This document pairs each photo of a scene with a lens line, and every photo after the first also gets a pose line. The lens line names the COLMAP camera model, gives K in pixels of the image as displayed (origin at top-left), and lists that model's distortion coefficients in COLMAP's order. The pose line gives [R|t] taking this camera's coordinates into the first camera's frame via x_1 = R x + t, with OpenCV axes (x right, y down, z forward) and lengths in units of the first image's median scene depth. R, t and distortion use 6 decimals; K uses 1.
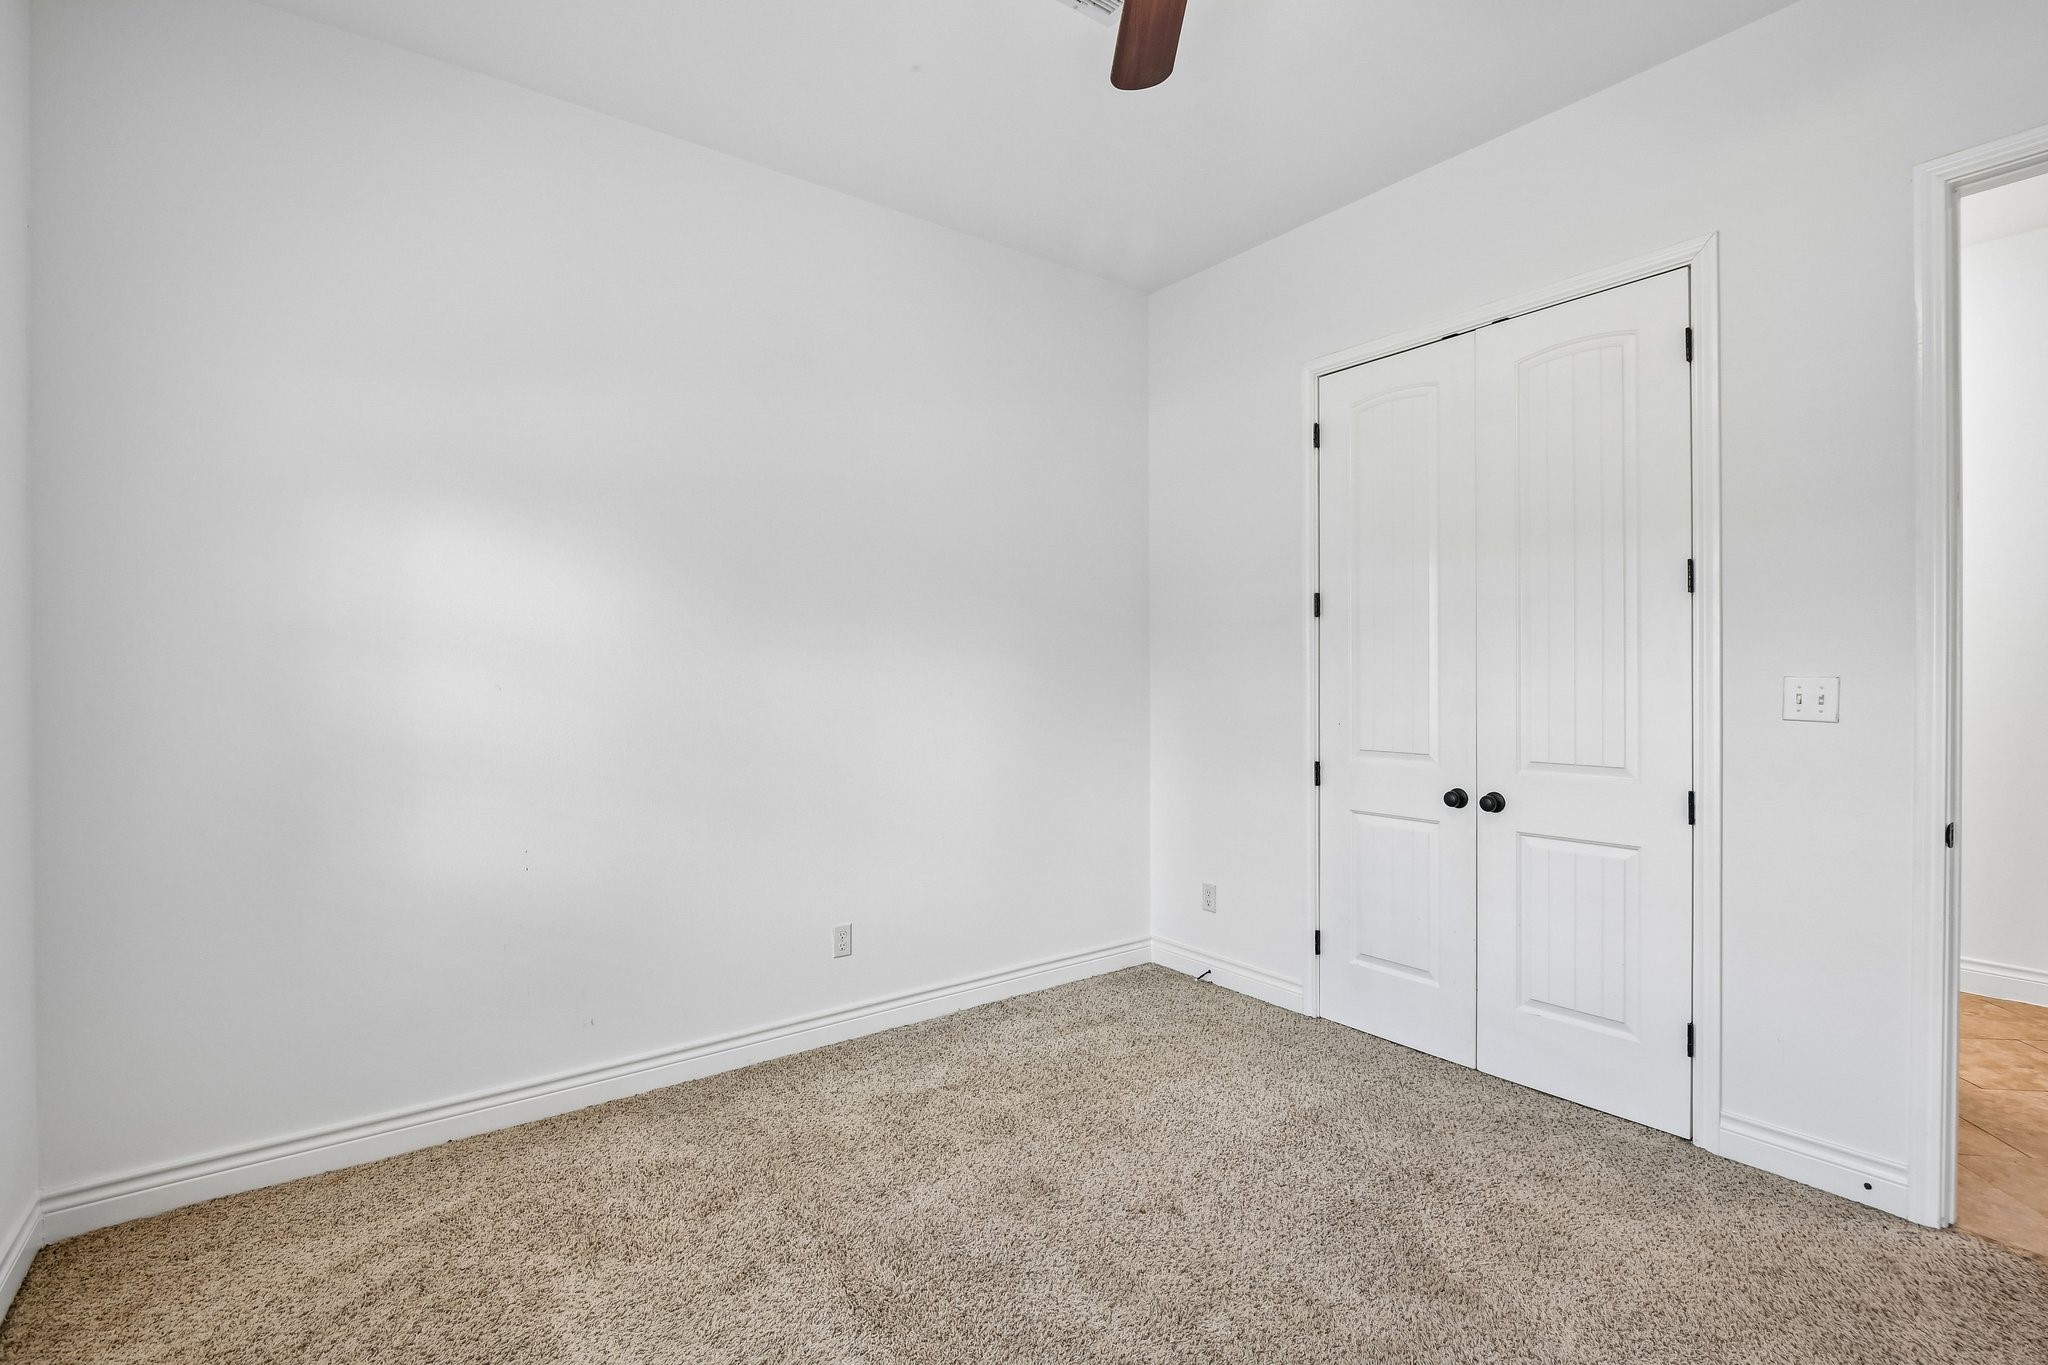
lens RADIAL K [[940.9, 0, 1013.6], [0, 940.9, 679.2], [0, 0, 1]] dist [-0.000714, -0.000179]
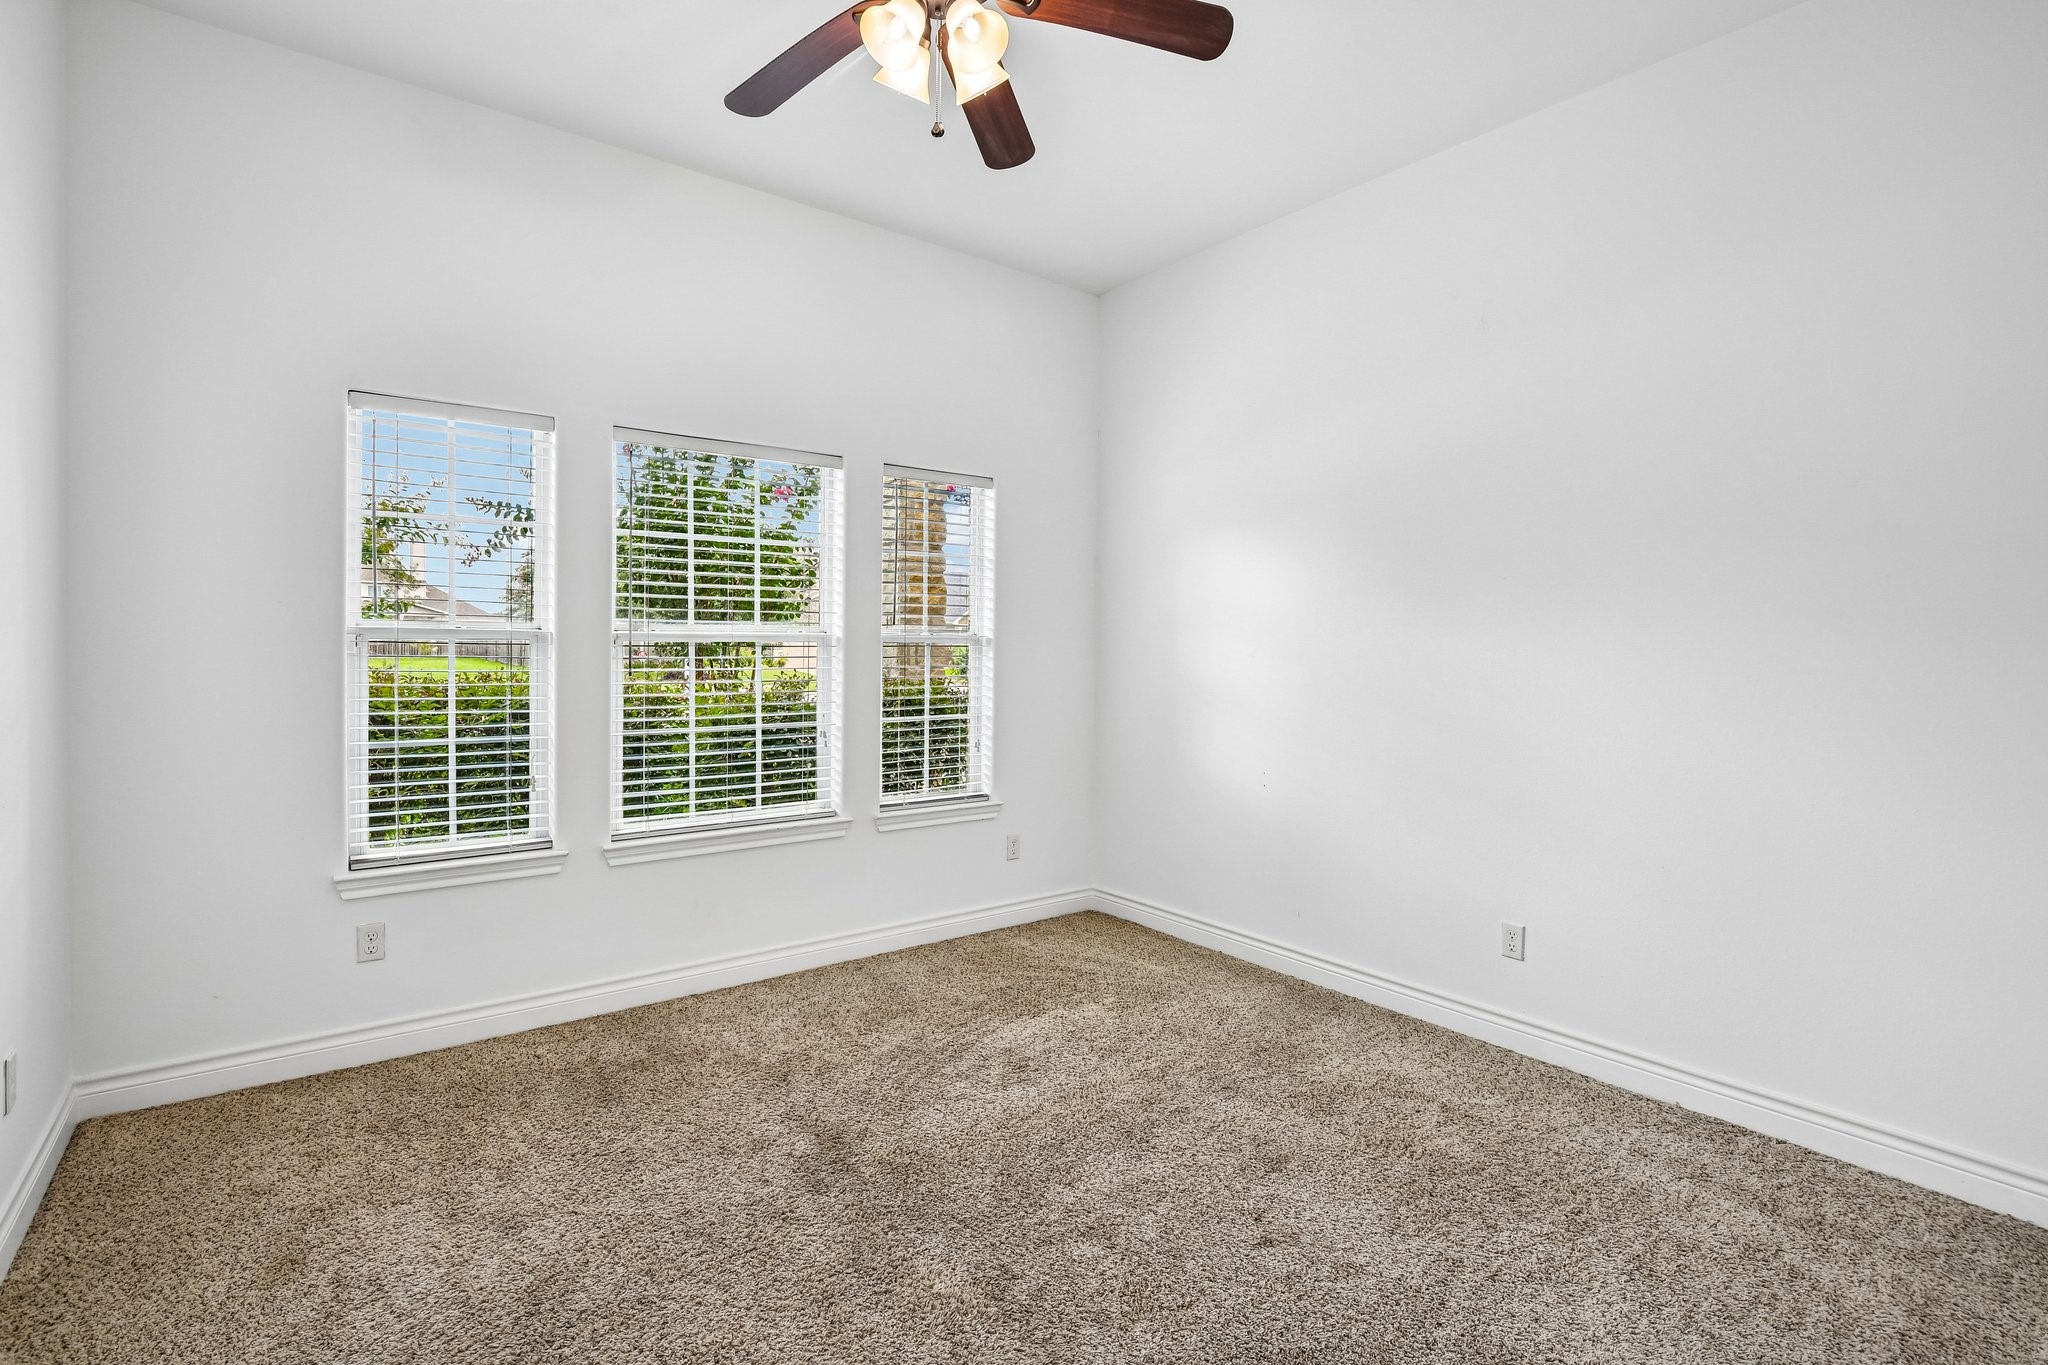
lens RADIAL K [[940.9, 0, 1034.0], [0, 940.9, 679.2], [0, 0, 1]] dist [-0.000714, -0.000179]
pose [[0.005339, 0.025384, -0.999664, 0.892642], [-0.008647, 0.999642, 0.025337, 0.003835], [0.999948, 0.008509, 0.005557, 0.646941]]
